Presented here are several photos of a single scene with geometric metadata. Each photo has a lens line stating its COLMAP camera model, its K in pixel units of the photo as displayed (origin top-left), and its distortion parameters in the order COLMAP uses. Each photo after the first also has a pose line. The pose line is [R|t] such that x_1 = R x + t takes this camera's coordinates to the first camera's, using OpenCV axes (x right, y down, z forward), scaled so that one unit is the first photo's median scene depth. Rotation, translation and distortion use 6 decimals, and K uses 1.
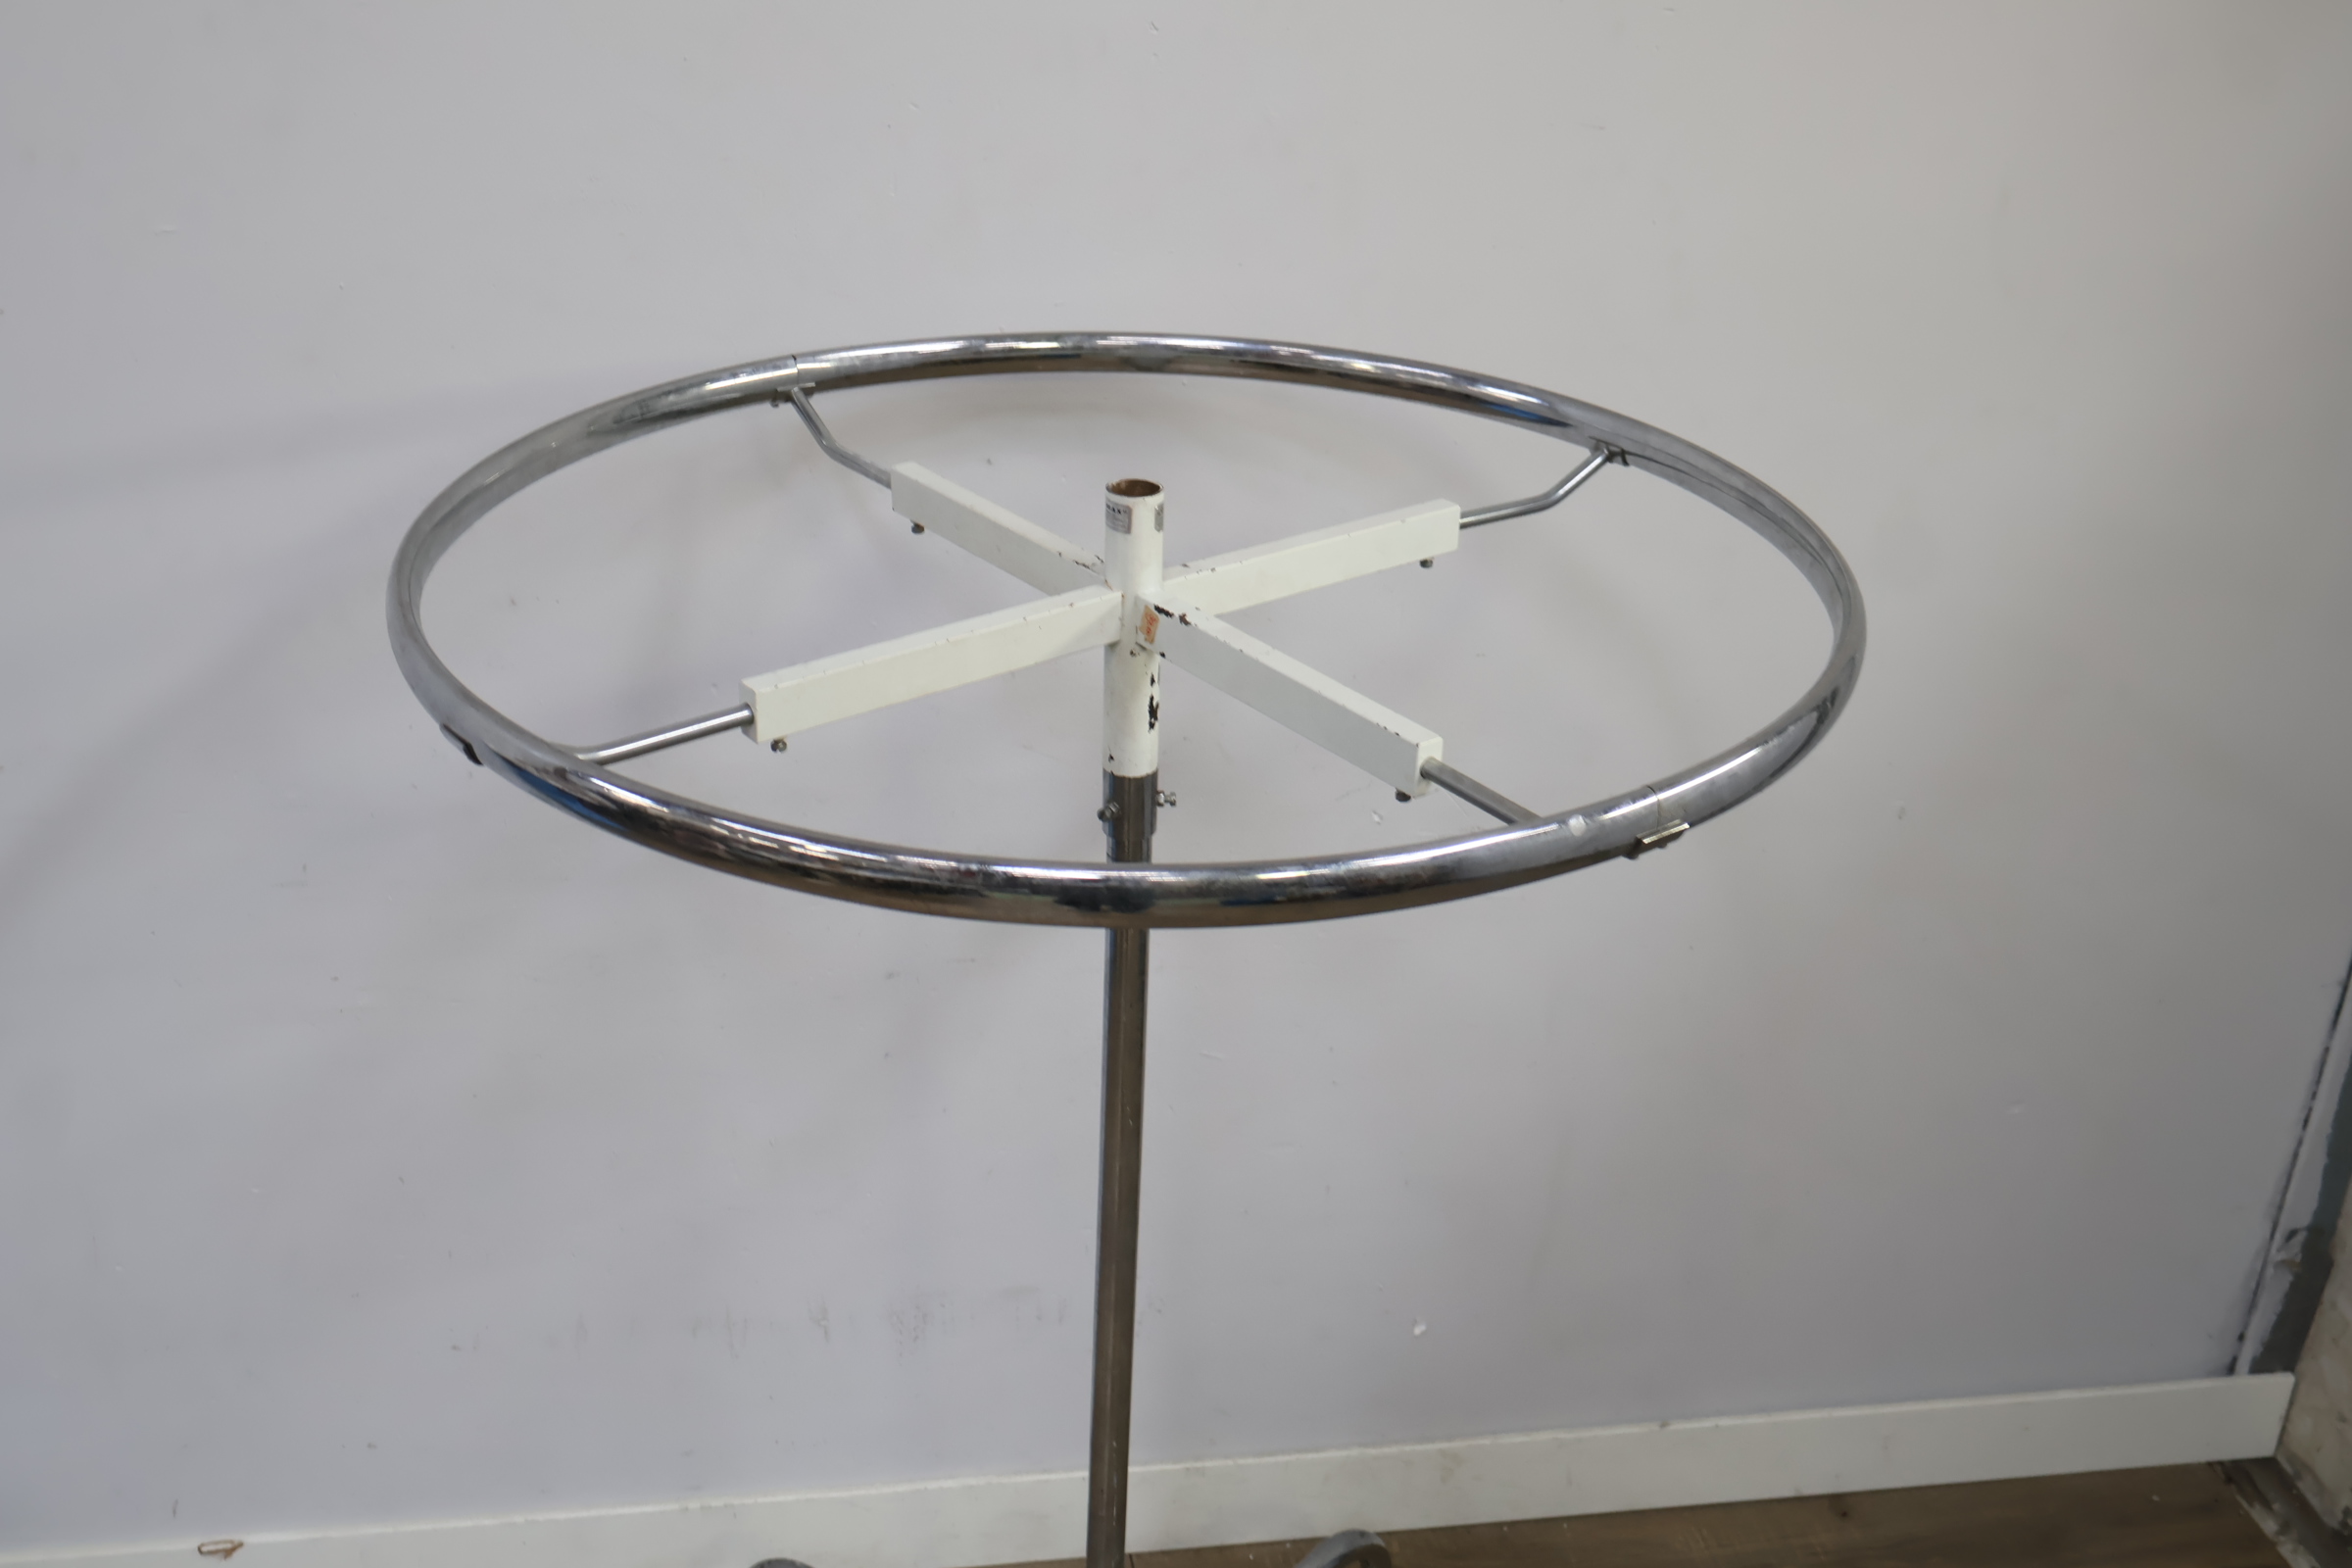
lens RADIAL K [[2489.1, 0, 1170.7], [0, 2489.1, 778.7], [0, 0, 1]] dist [-0.009770, 0.000000]
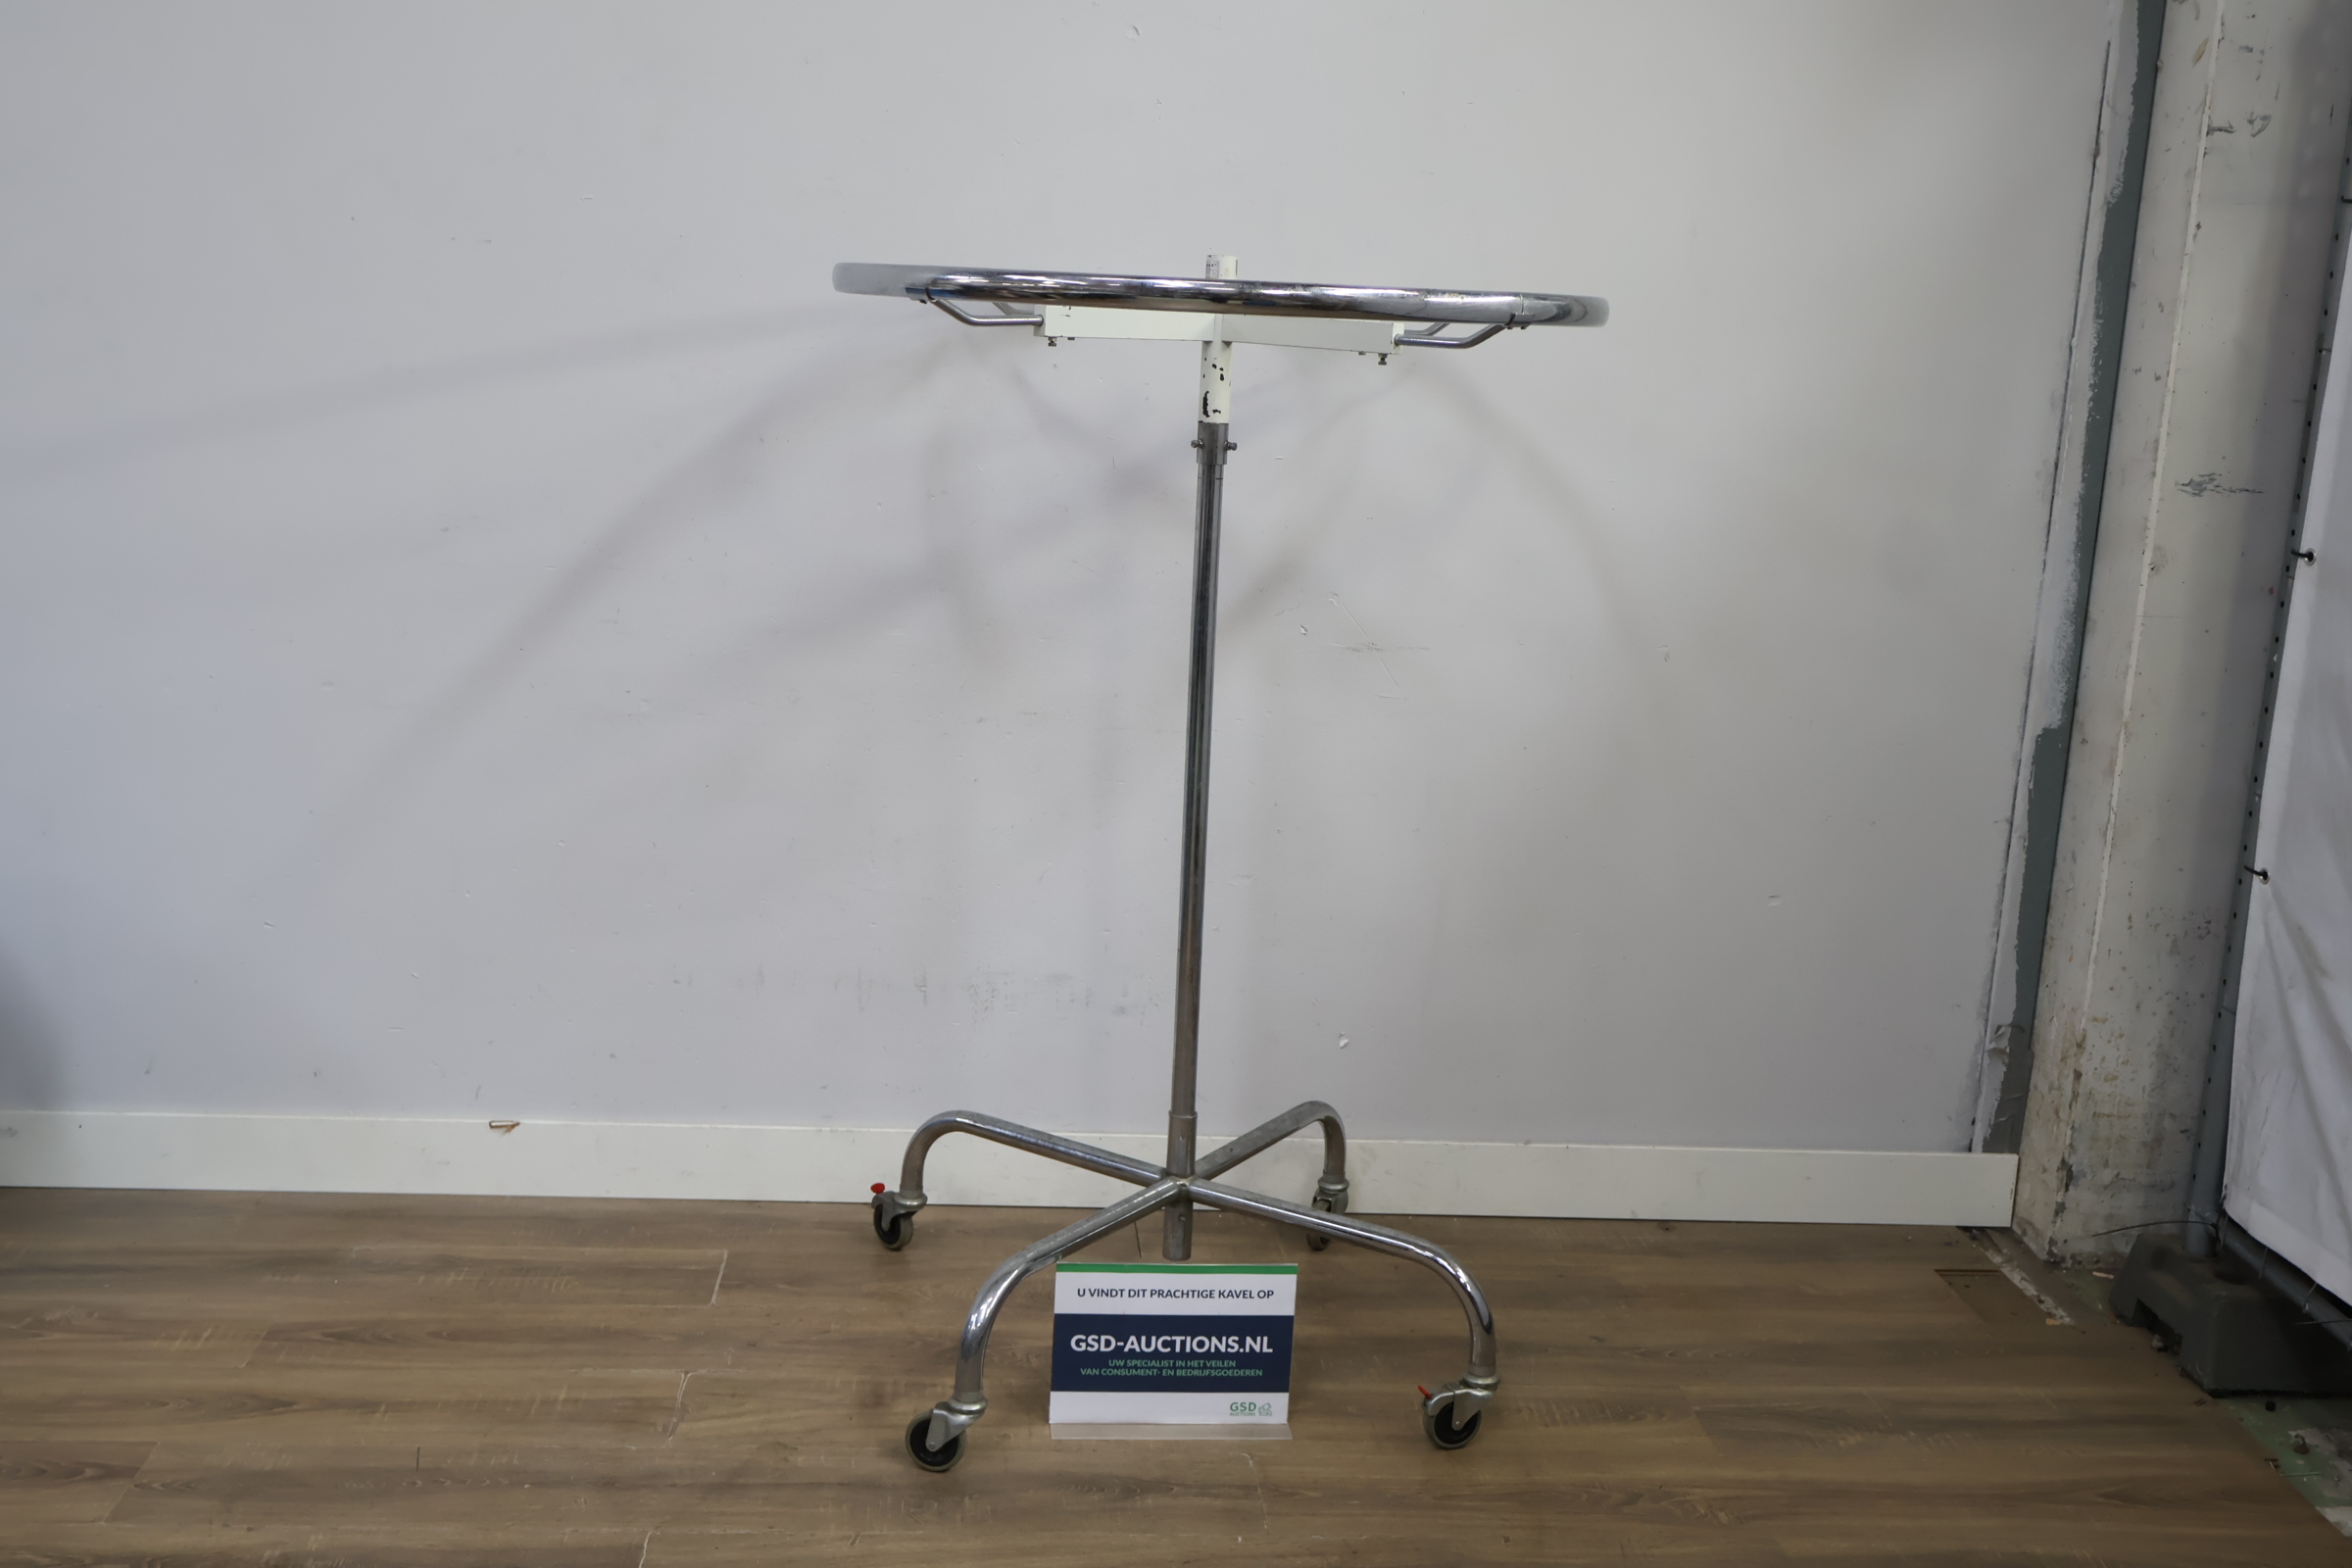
lens RADIAL K [[2462.4, 0, 1152.9], [0, 2462.4, 786.7], [0, 0, 1]] dist [-0.007599, 0.000000]
pose [[0.995435, 0.024333, -0.092284, 0.113046], [-0.046354, 0.968508, -0.244629, 0.409150], [0.083425, 0.247790, 0.965215, -0.372901]]
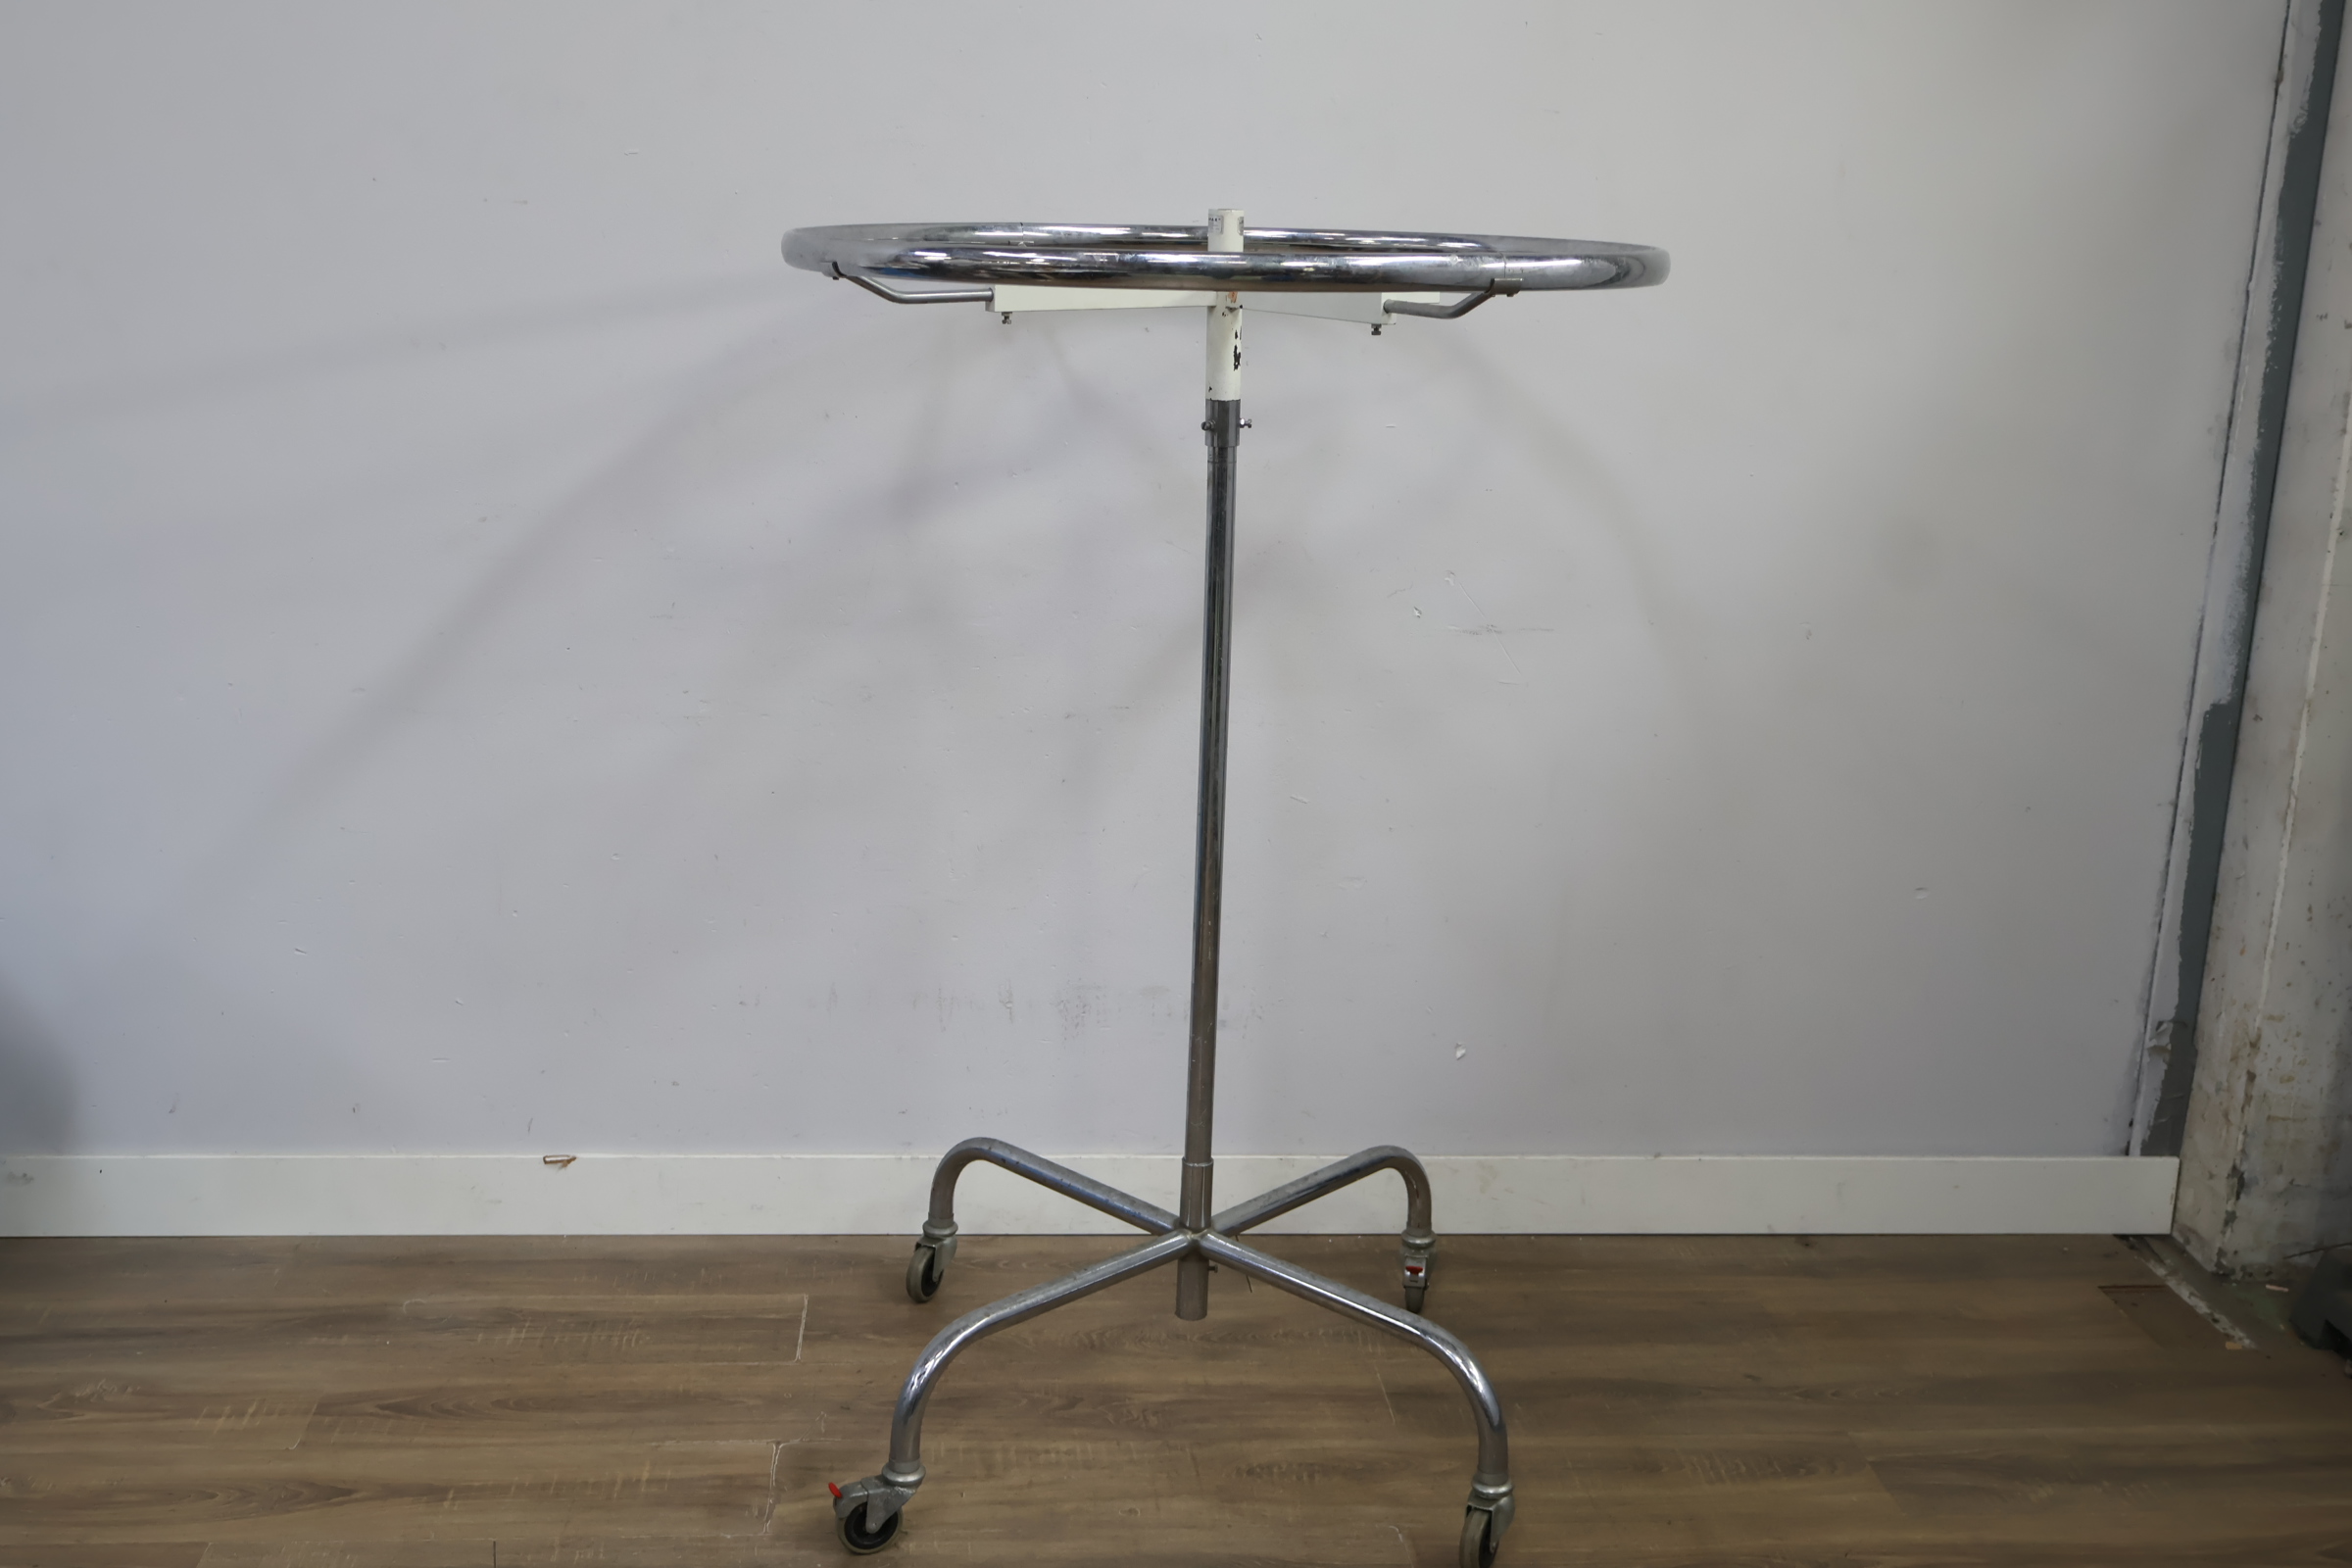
lens RADIAL K [[2489.1, 0, 1160.0], [0, 2489.1, 791.3], [0, 0, 1]] dist [-0.009770, 0.000000]
pose [[0.996459, 0.011171, -0.083335, 0.048158], [-0.028613, 0.977031, -0.211165, 0.352139], [0.079062, 0.212802, 0.973891, -0.302276]]
